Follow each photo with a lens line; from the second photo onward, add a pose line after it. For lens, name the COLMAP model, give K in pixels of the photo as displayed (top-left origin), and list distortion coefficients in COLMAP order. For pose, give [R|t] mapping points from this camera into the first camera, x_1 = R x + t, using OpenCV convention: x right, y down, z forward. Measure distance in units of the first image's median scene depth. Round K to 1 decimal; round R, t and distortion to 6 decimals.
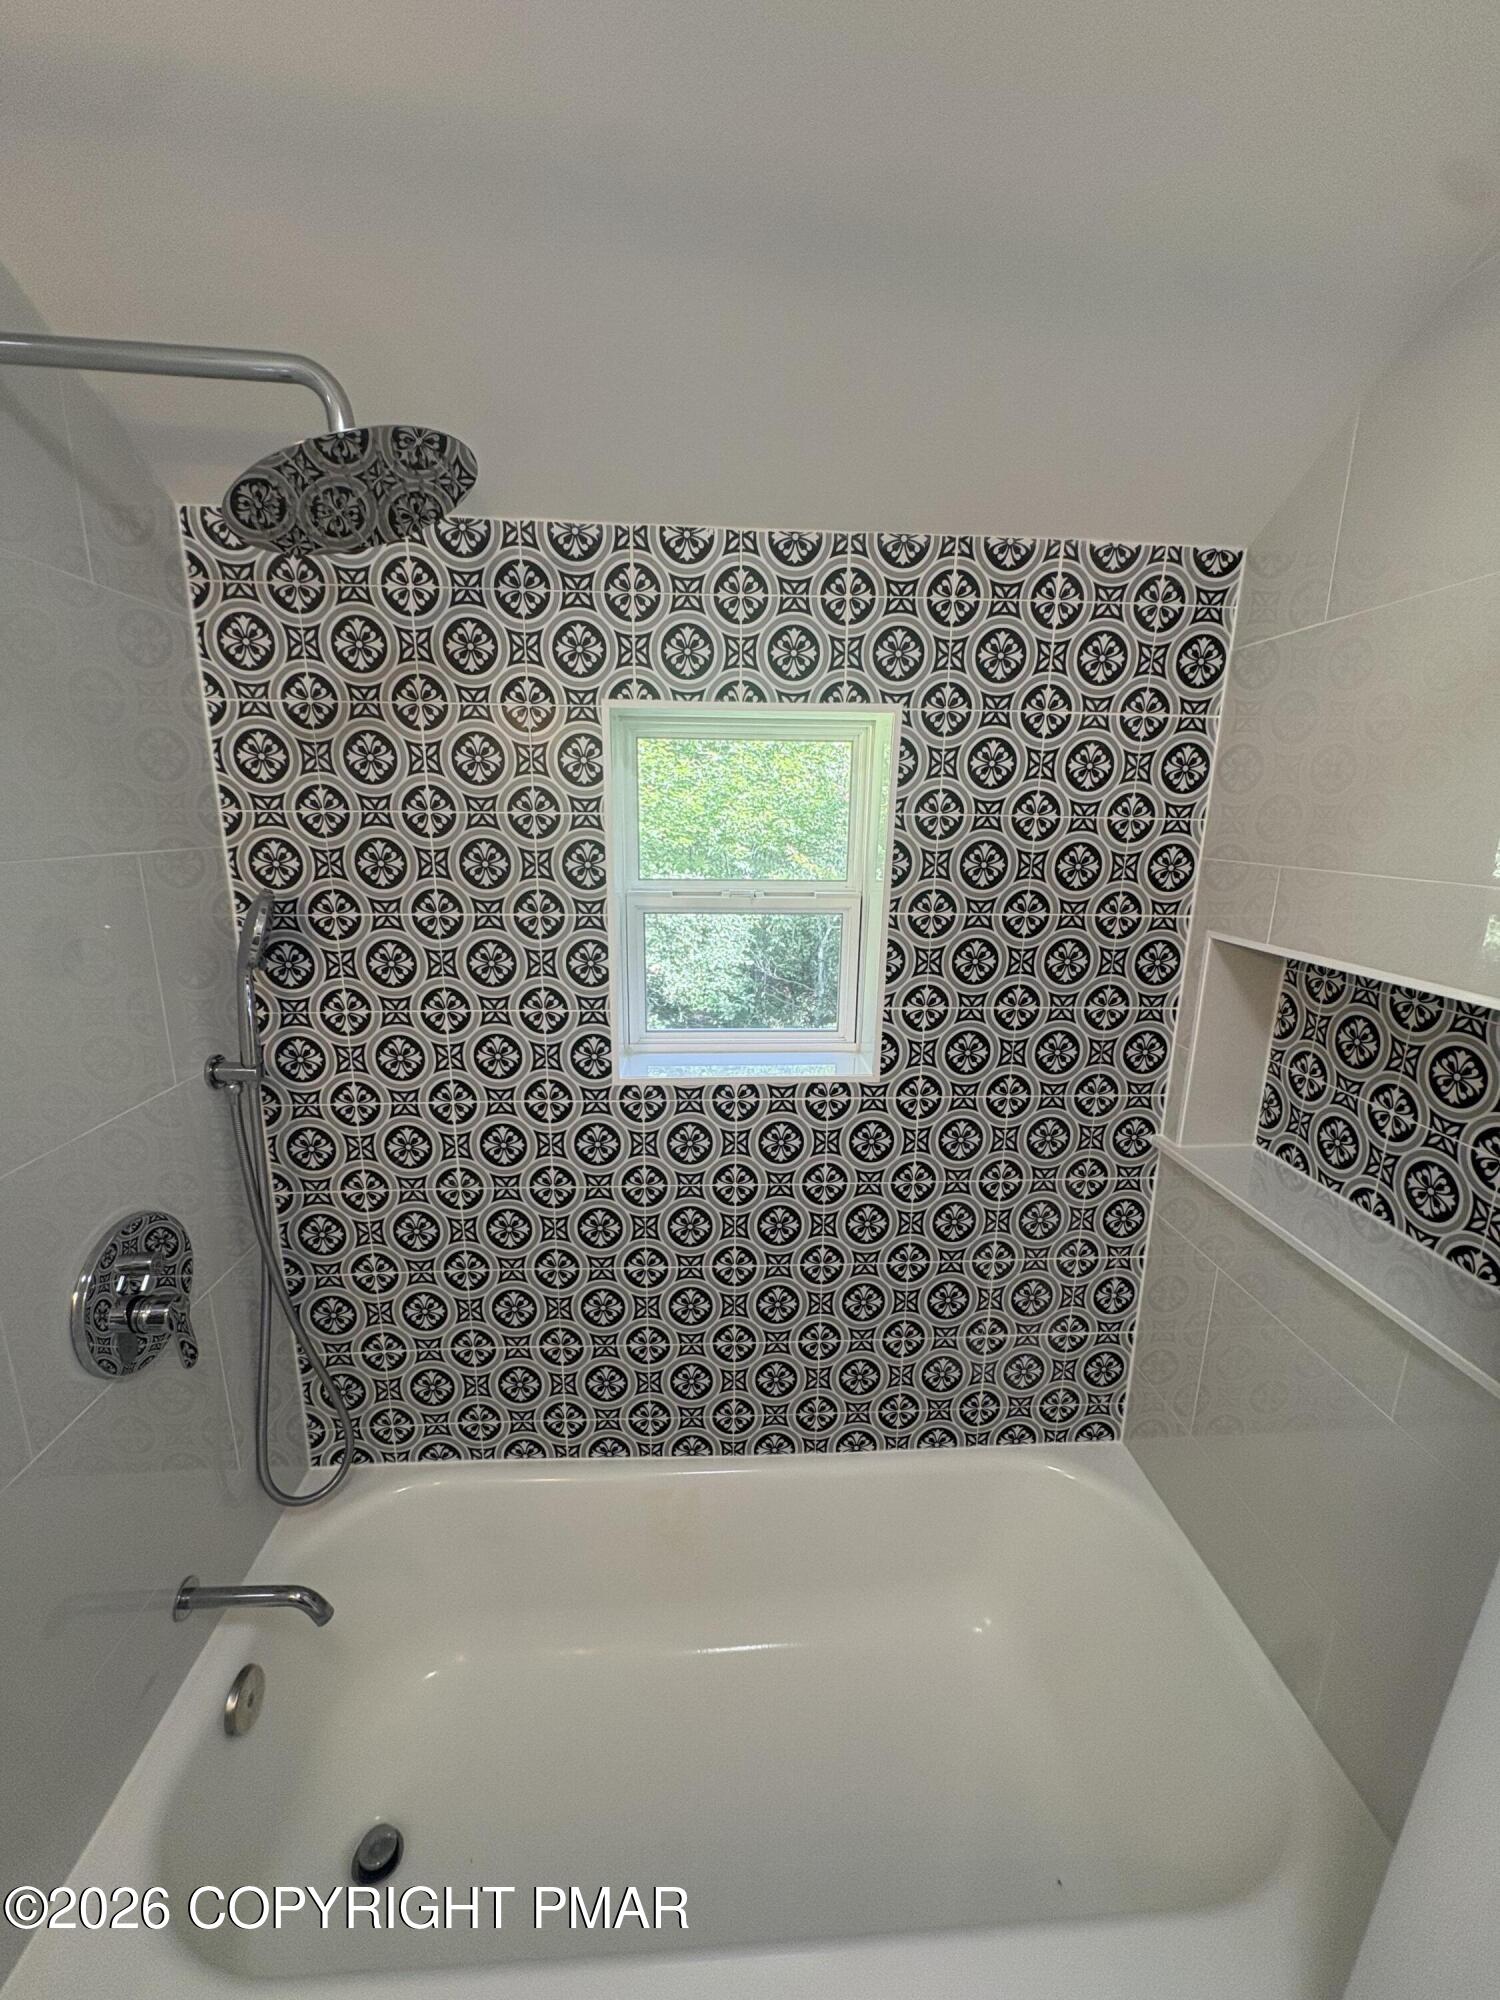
lens RADIAL K [[797.2, 0, 751.8], [0, 797.2, 1009.3], [0, 0, 1]] dist [-0.000438, -0.000087]
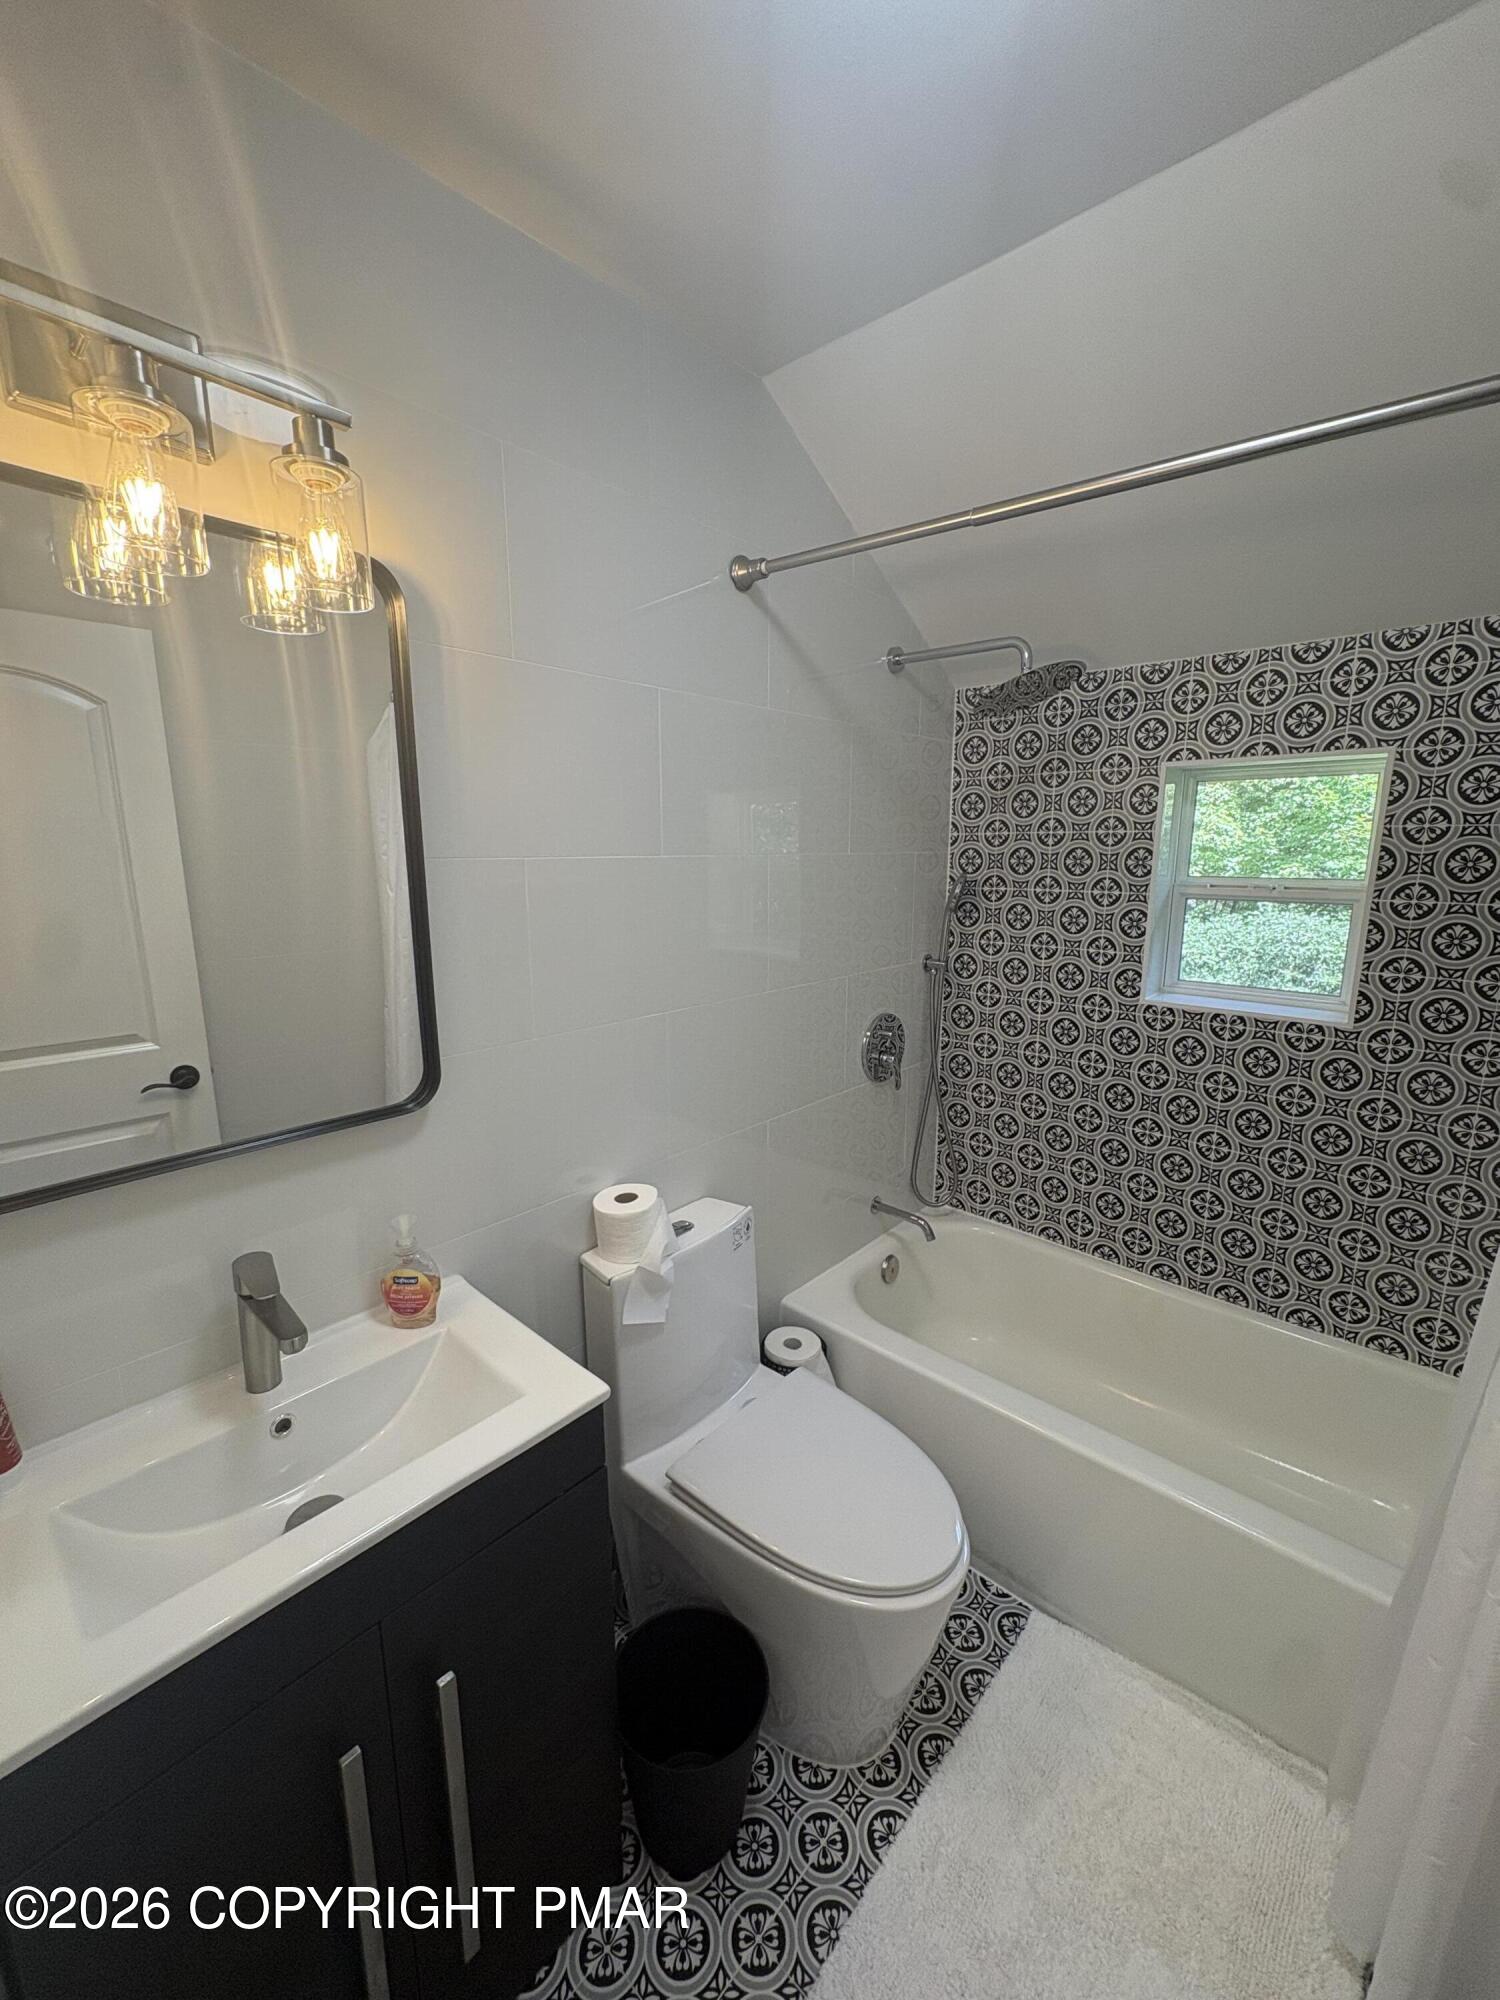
lens RADIAL K [[797.2, 0, 746.7], [0, 797.2, 1002.4], [0, 0, 1]] dist [-0.000438, -0.000087]
pose [[0.690016, 0.128932, -0.712218, 0.427886], [-0.153655, 0.987671, 0.029932, 0.173242], [0.707297, 0.088782, 0.701320, -0.675335]]
